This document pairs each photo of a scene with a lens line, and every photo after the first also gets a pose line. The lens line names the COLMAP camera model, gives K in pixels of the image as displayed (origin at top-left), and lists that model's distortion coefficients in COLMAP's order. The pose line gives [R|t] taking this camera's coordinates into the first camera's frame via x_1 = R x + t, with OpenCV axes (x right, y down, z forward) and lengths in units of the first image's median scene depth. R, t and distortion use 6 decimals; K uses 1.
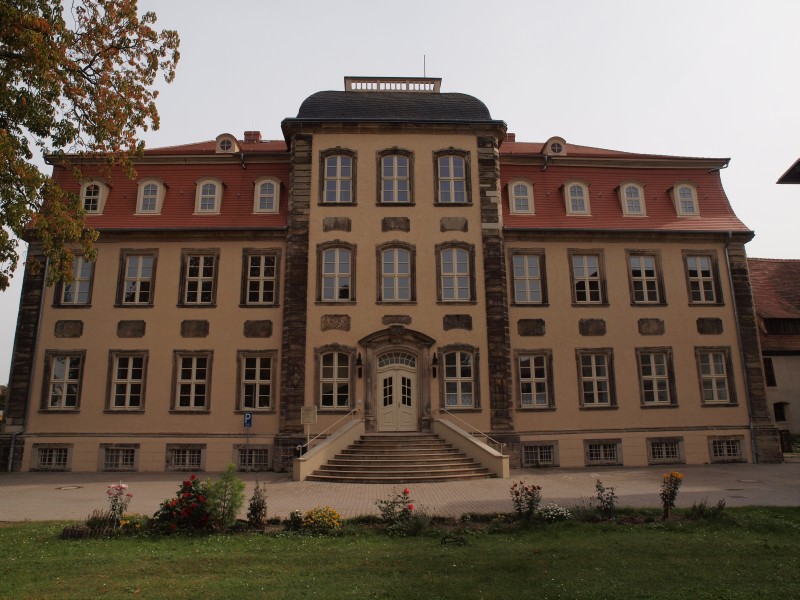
lens RADIAL K [[575.0, 0, 400.0], [0, 575.0, 300.0], [0, 0, 1]] dist [-0.127202, 0.115601]
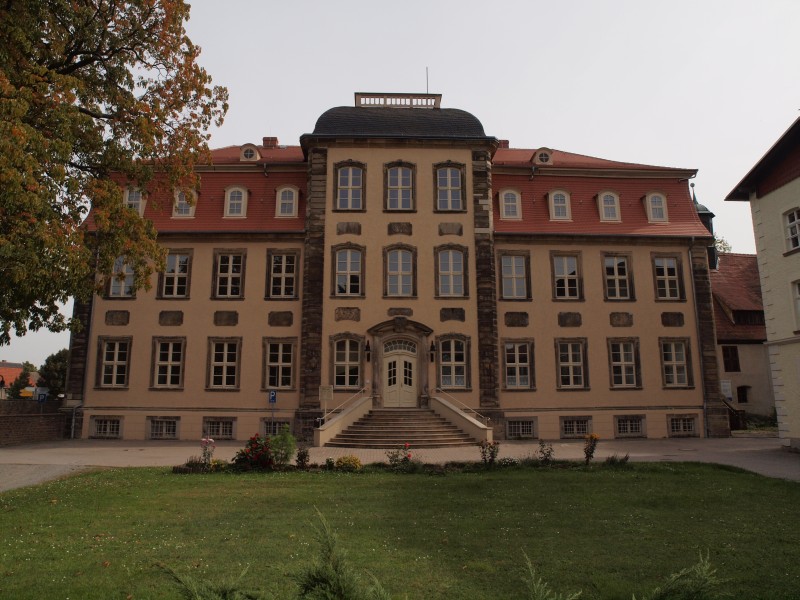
lens RADIAL K [[575.0, 0, 400.0], [0, 575.0, 300.0], [0, 0, 1]] dist [-0.127202, 0.115601]
pose [[0.999957, 0.007647, -0.005277, -0.000049], [-0.007460, 0.999374, 0.034570, -0.029146], [0.005538, -0.034530, 0.999388, -0.156333]]
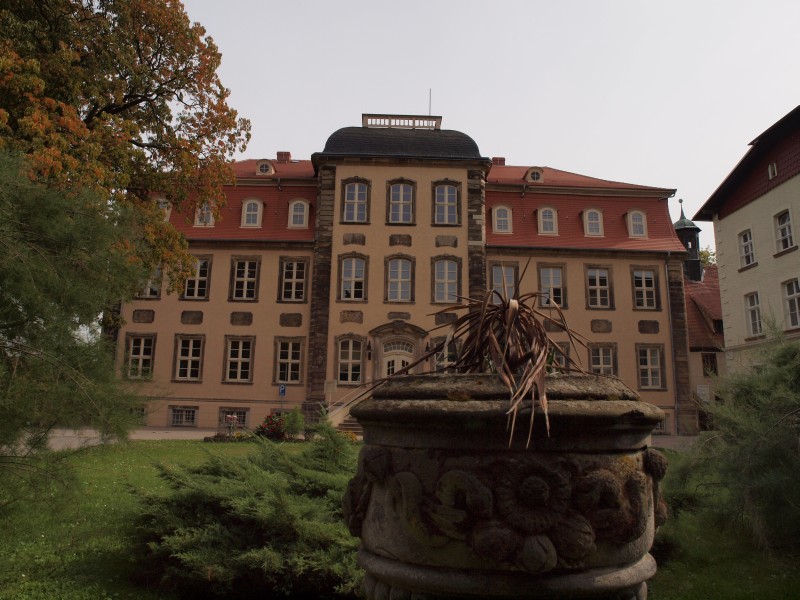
lens RADIAL K [[575.0, 0, 400.0], [0, 575.0, 300.0], [0, 0, 1]] dist [-0.127202, 0.115601]
pose [[0.999506, 0.025583, -0.018229, 0.018379], [-0.025097, 0.999335, 0.026438, -0.033643], [0.018894, -0.025967, 0.999484, -0.274062]]
